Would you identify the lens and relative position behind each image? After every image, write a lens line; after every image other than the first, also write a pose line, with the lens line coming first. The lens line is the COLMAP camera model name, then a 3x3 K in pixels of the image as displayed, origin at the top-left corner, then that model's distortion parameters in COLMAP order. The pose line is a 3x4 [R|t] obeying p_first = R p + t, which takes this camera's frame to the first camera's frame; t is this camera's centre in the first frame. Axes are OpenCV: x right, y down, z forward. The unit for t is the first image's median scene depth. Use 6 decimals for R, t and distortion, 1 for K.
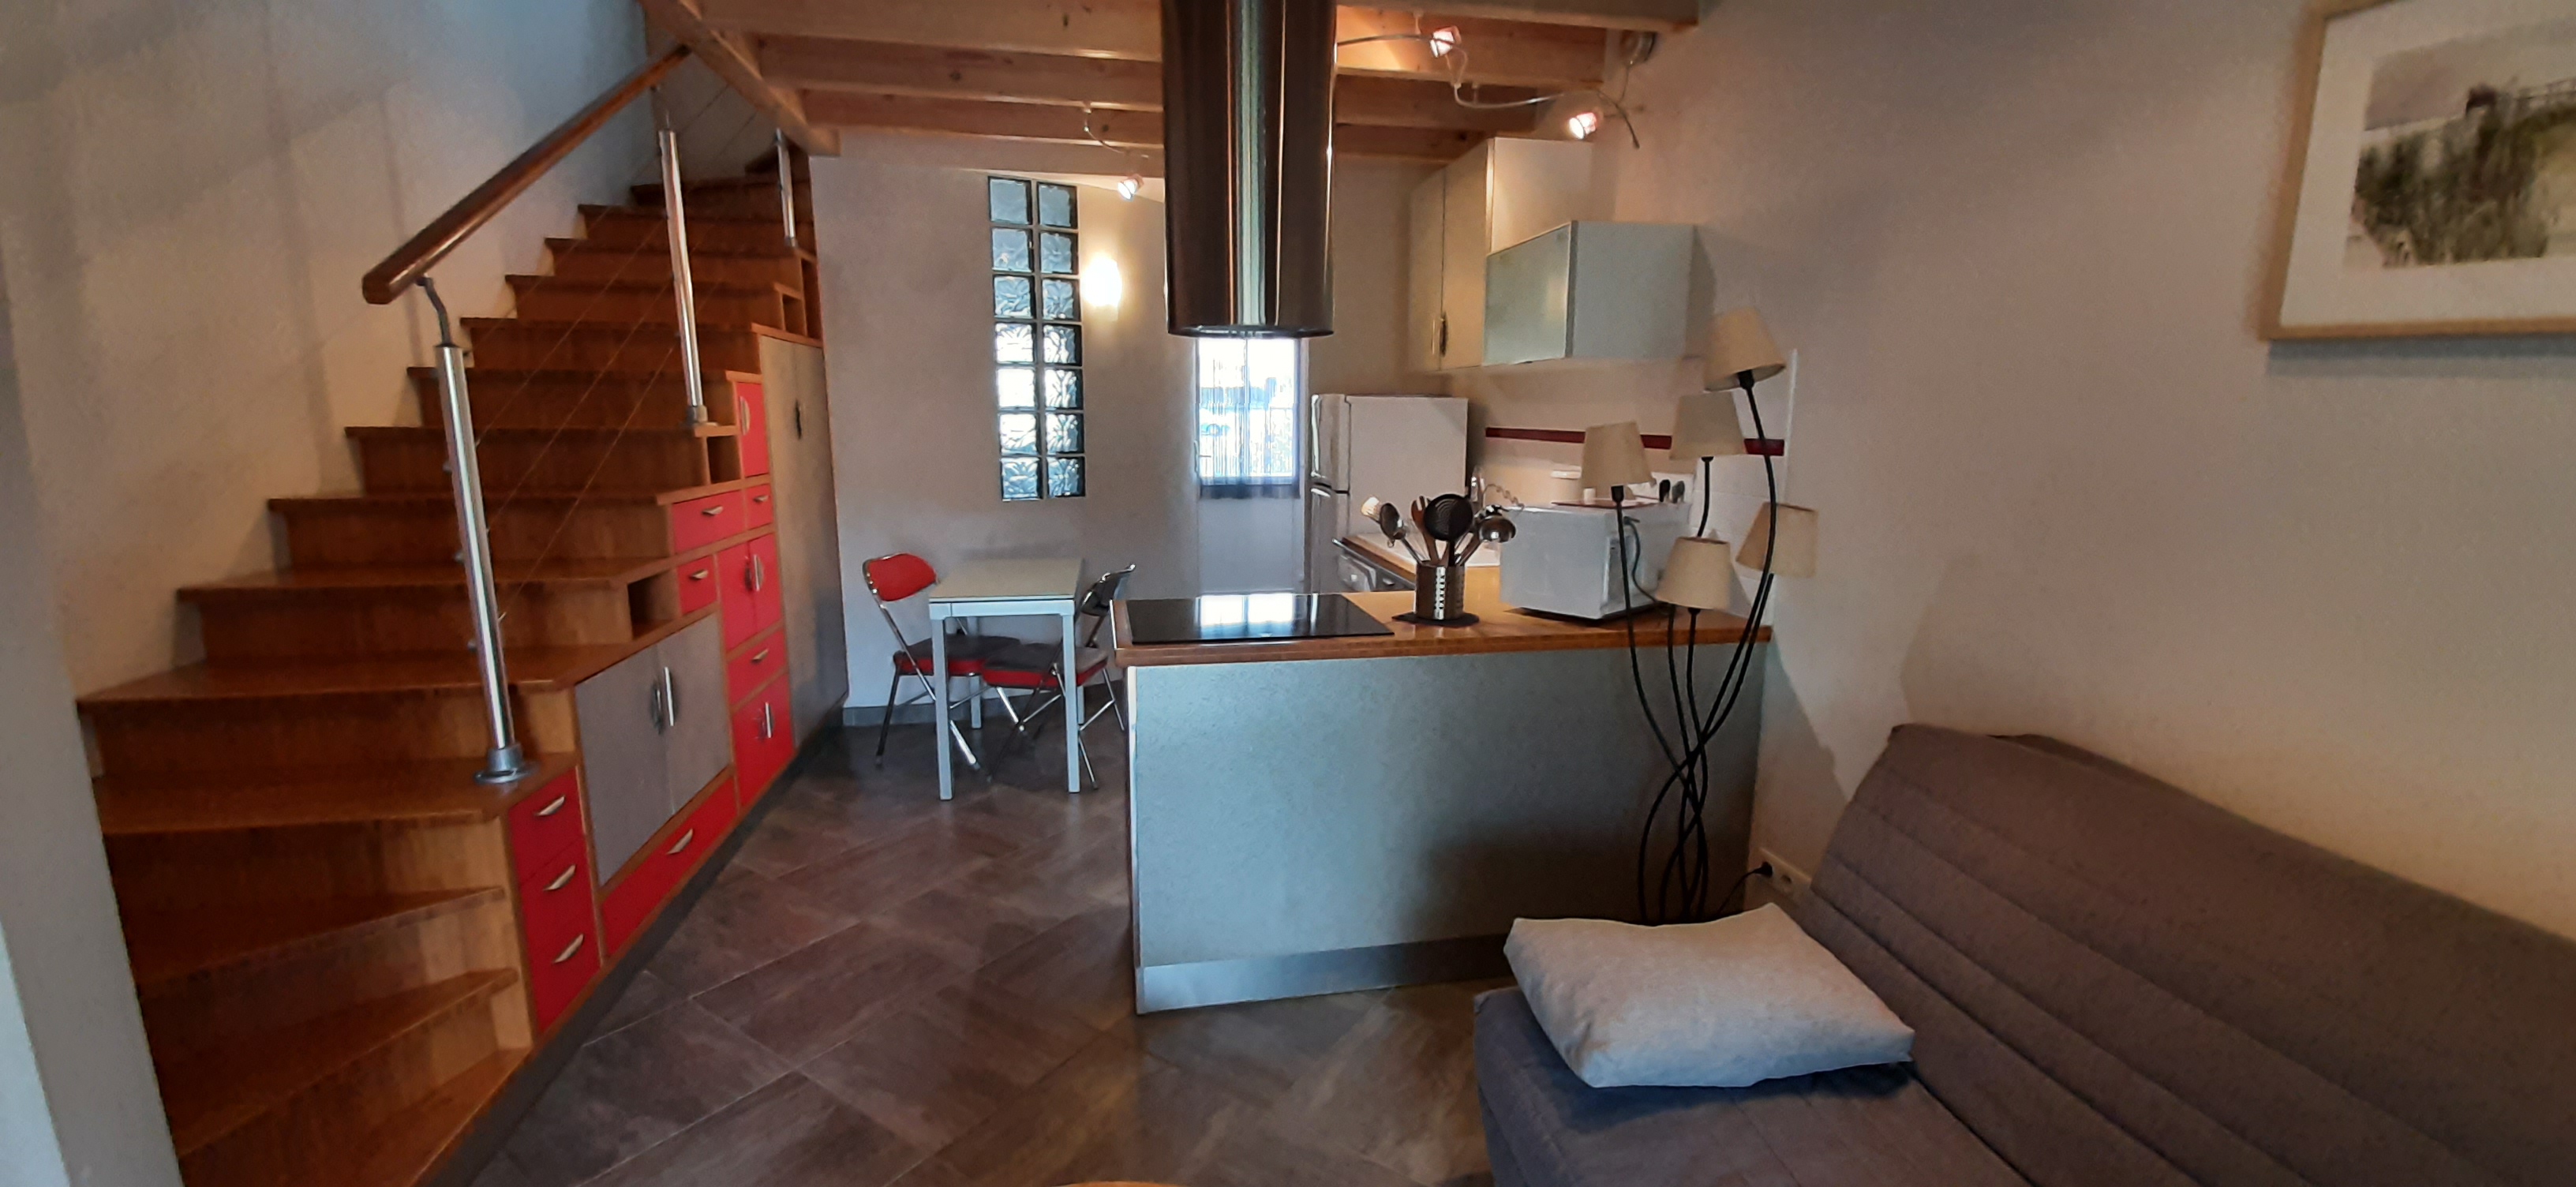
lens RADIAL K [[989.2, 0, 1288.0], [0, 989.2, 593.5], [0, 0, 1]] dist [0.027072, -0.022104]
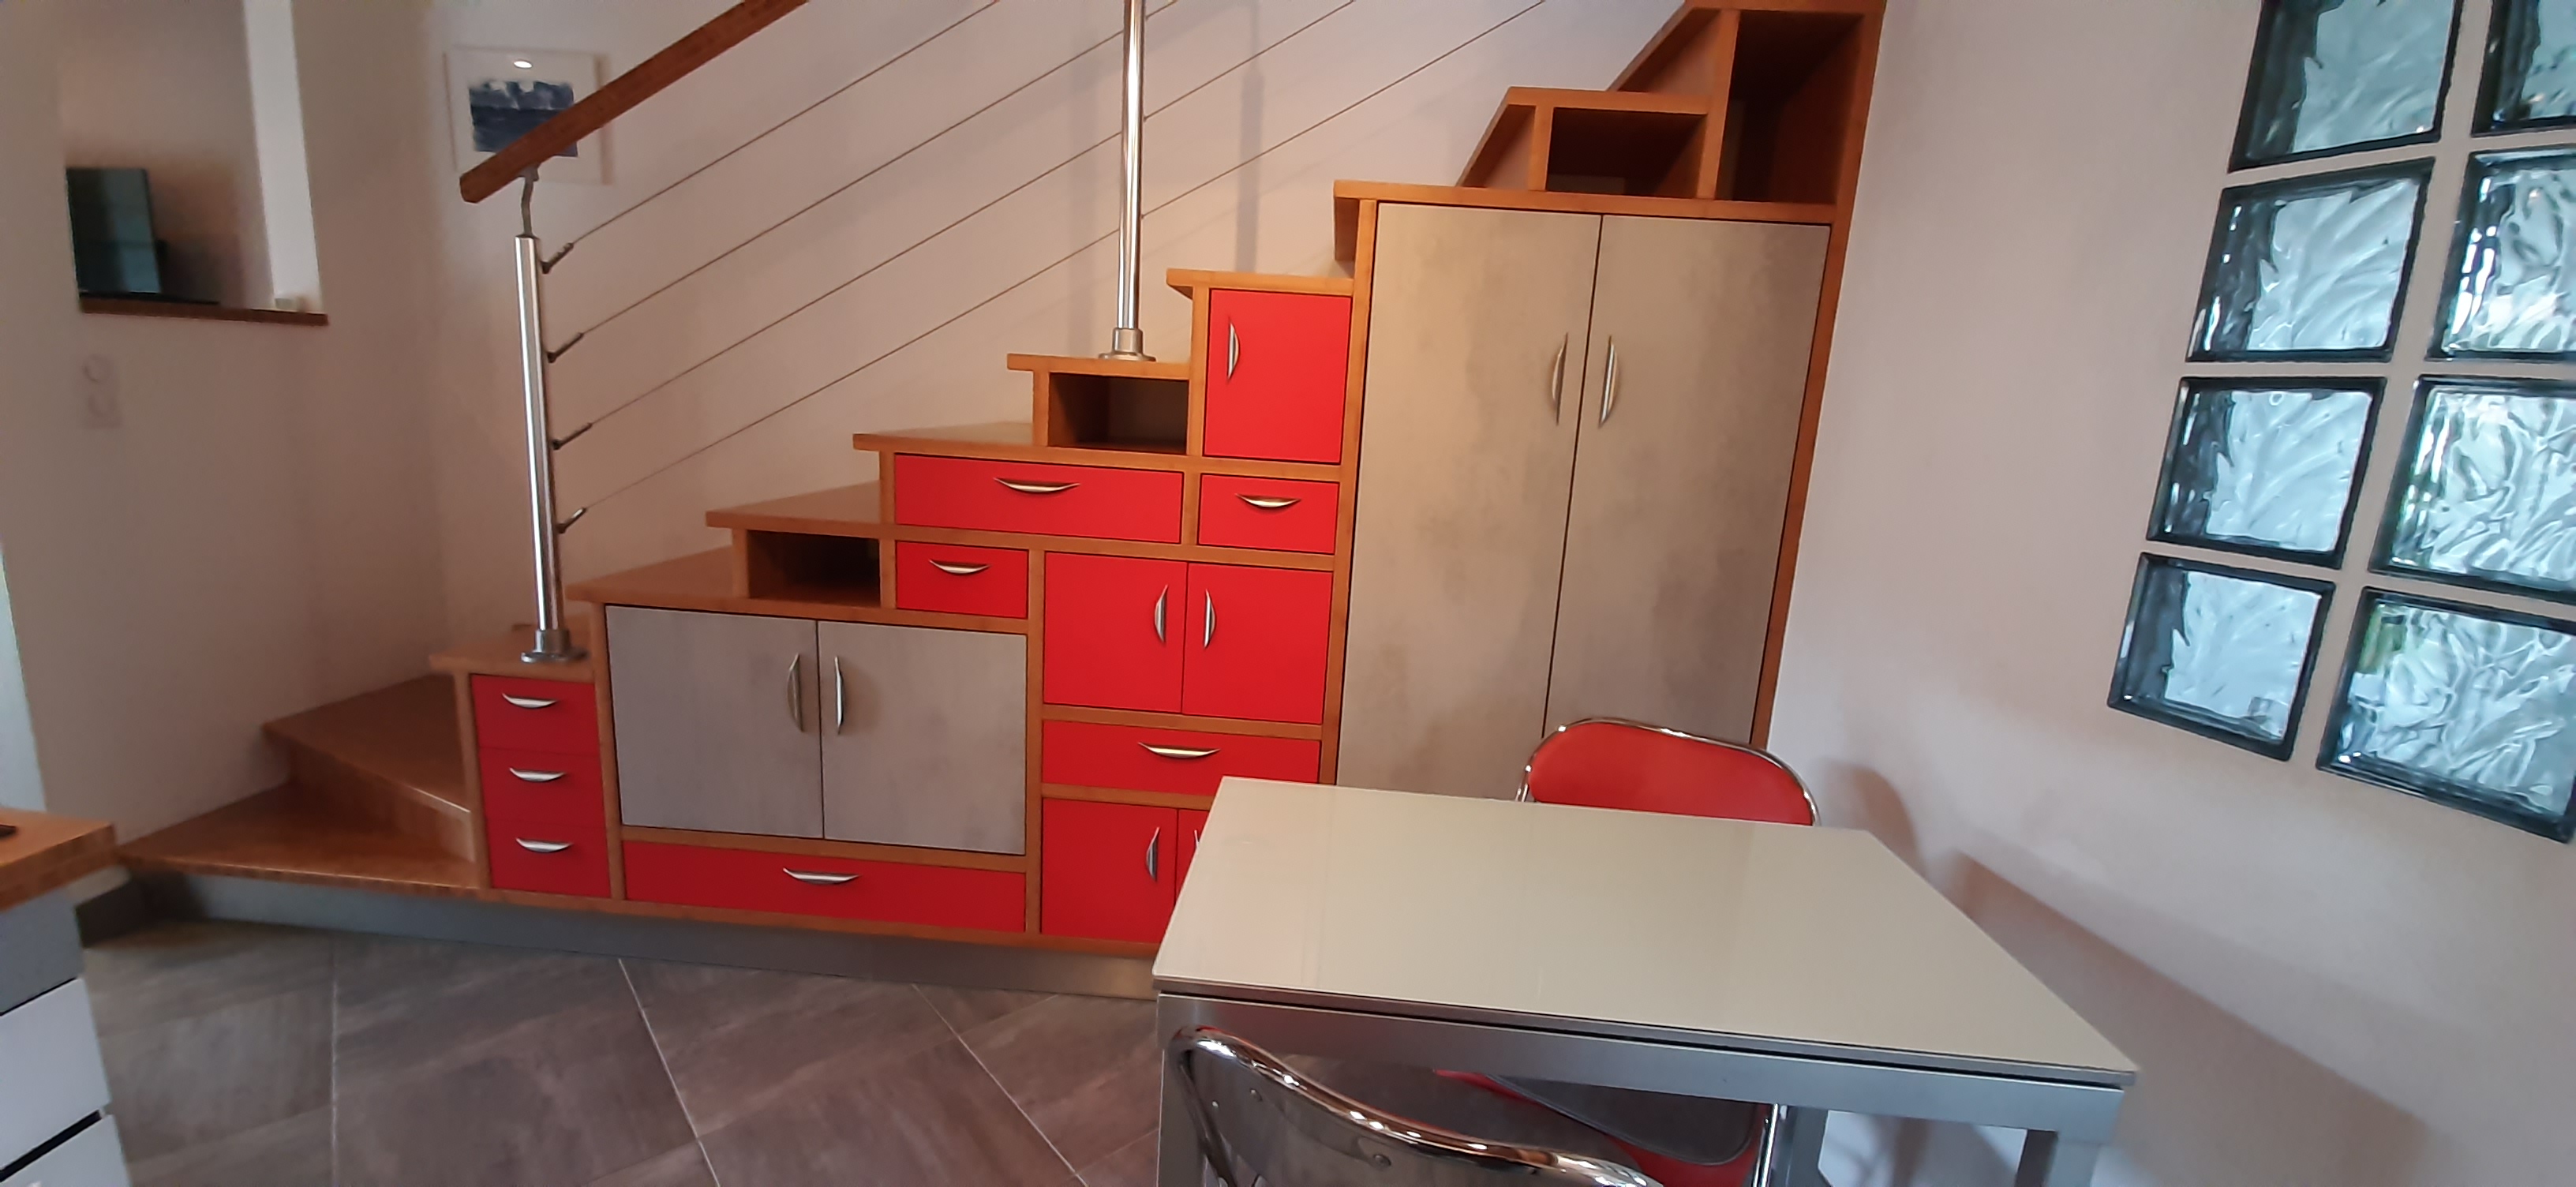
lens RADIAL K [[989.2, 0, 1288.0], [0, 989.2, 593.5], [0, 0, 1]] dist [0.027072, -0.022104]
pose [[-0.231450, 0.163358, -0.959034, 0.052633], [-0.236227, 0.946860, 0.218294, -0.578710], [0.943731, 0.277074, -0.180561, 3.791902]]
